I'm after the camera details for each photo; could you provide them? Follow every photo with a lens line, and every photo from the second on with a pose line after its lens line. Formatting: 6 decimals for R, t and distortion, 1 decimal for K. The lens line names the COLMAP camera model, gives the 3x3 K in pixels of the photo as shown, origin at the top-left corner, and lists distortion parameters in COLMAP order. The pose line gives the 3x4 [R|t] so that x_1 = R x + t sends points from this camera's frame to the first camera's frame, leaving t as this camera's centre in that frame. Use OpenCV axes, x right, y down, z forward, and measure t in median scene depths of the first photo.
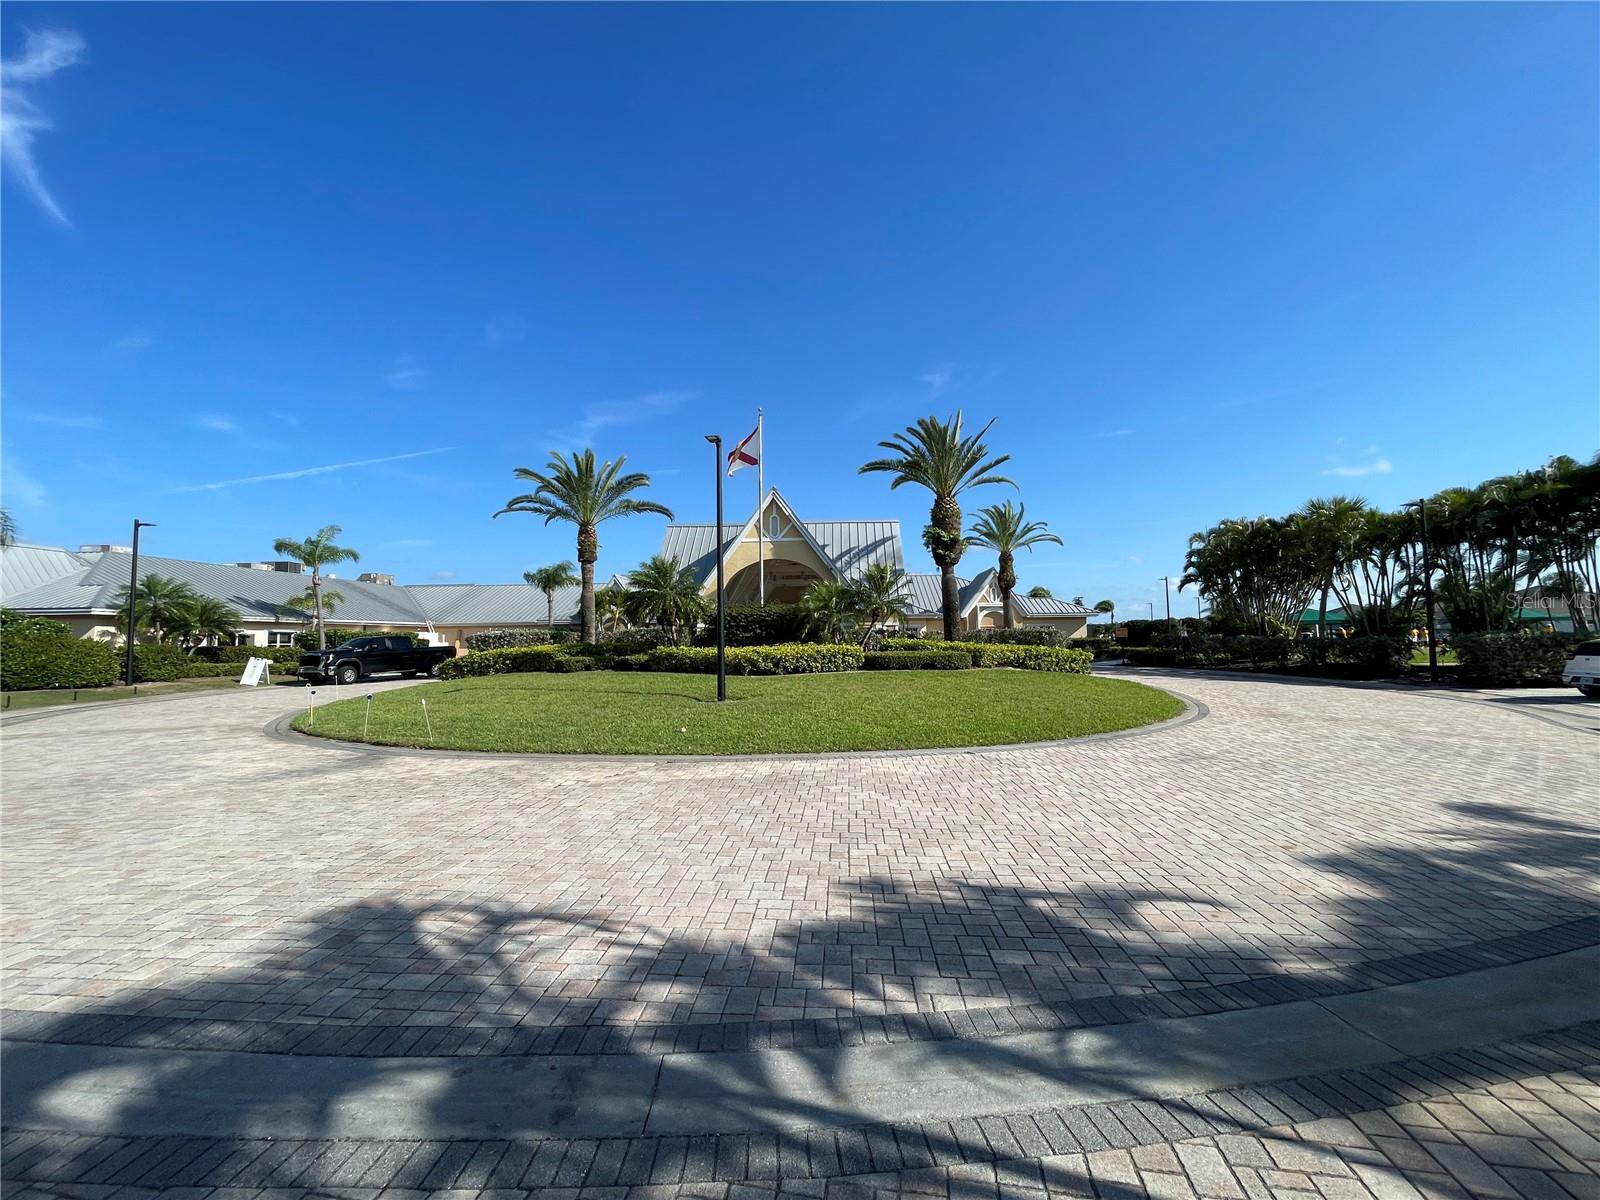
lens RADIAL K [[646.0, 0, 796.3], [0, 646.0, 596.5], [0, 0, 1]] dist [0.001194, 0.000418]
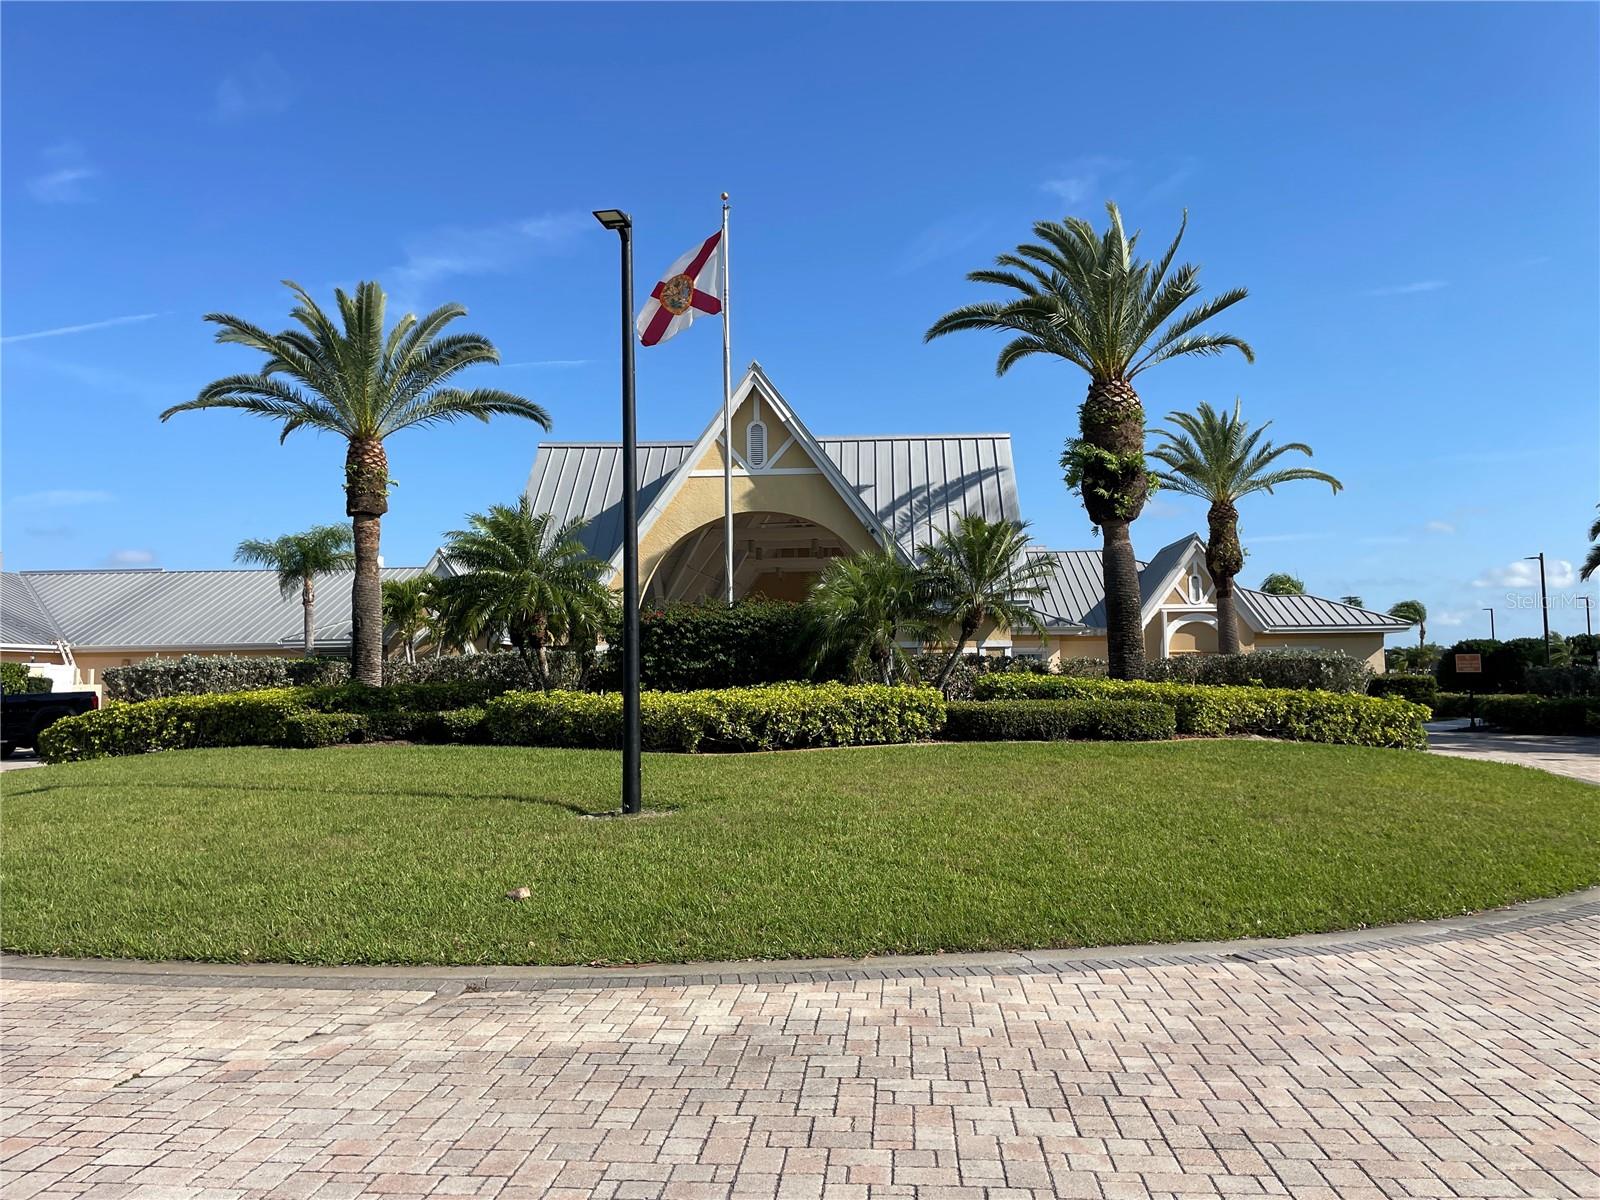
lens RADIAL K [[1205.2, 0, 796.2], [0, 1205.2, 596.5], [0, 0, 1]] dist [0.045642, -0.028042]
pose [[0.999989, -0.000907, -0.004684, 0.000384], [0.000898, 0.999997, -0.002069, 0.009144], [0.004686, 0.002065, 0.999987, 0.102639]]
